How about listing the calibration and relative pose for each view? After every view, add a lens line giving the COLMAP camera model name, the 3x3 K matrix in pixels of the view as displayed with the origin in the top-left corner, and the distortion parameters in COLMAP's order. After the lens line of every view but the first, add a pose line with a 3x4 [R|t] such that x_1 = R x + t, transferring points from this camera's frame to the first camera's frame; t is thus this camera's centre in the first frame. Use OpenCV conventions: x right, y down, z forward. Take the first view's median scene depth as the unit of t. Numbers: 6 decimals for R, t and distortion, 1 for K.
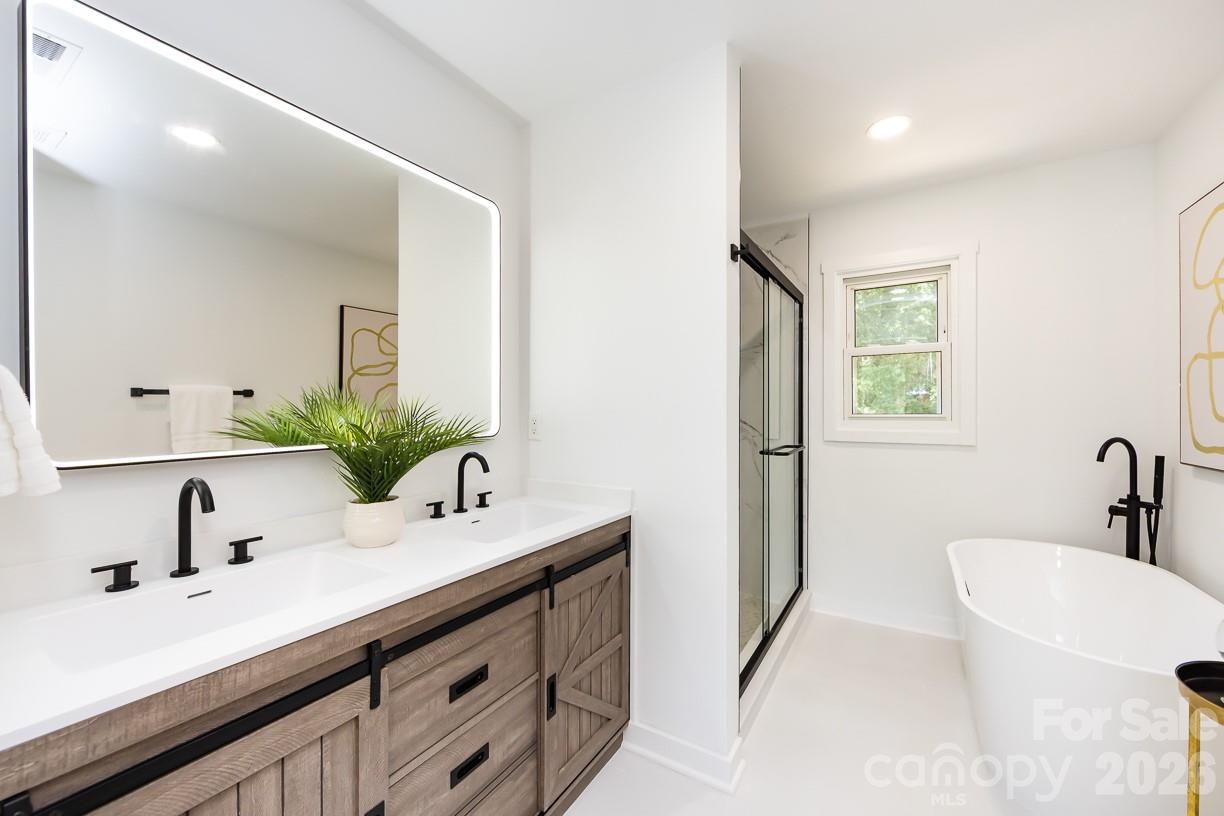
lens RADIAL K [[486.0, 0, 583.9], [0, 486.0, 410.5], [0, 0, 1]] dist [-0.000597, 0.000011]
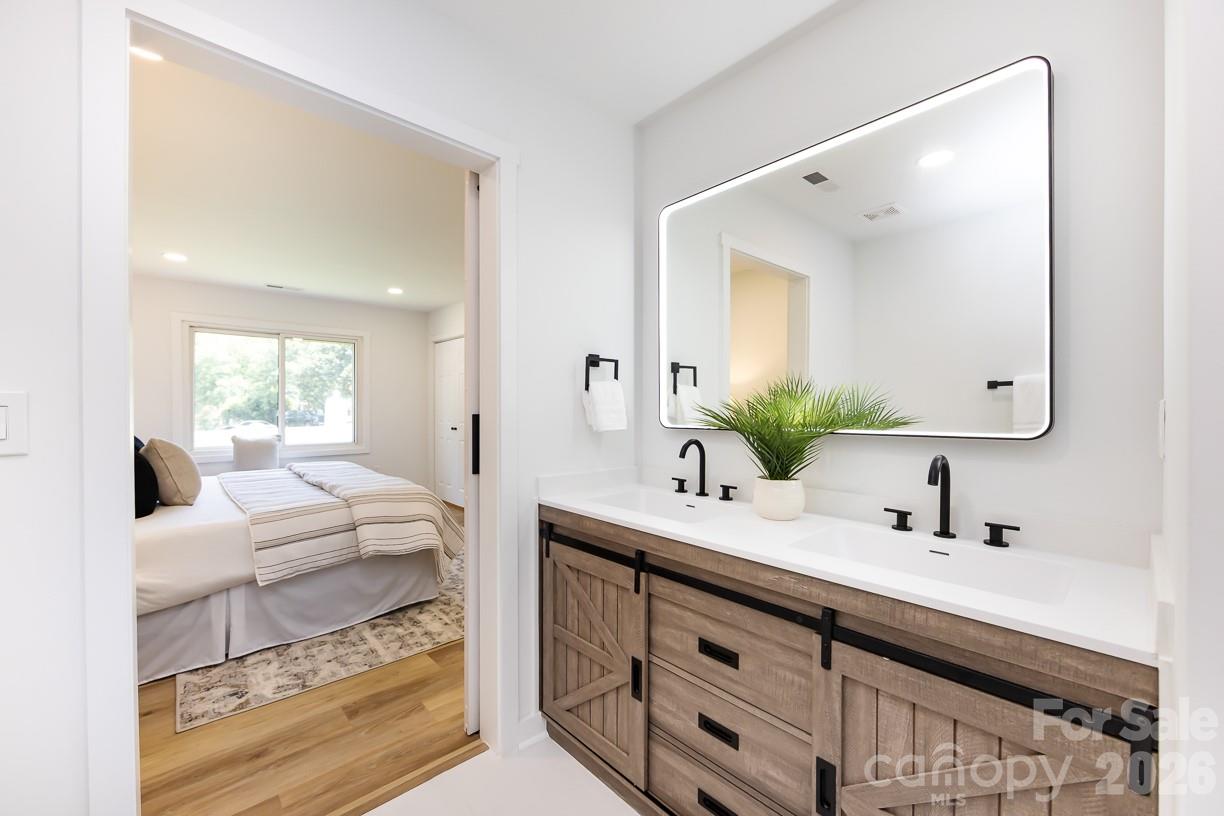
lens RADIAL K [[489.3, 0, 631.3], [0, 489.3, 409.2], [0, 0, 1]] dist [-0.001928, -0.000218]
pose [[-0.227968, 0.006421, -0.973648, 0.807729], [0.001836, 0.999979, 0.006165, 0.022081], [0.973667, -0.000382, -0.227975, 1.018657]]
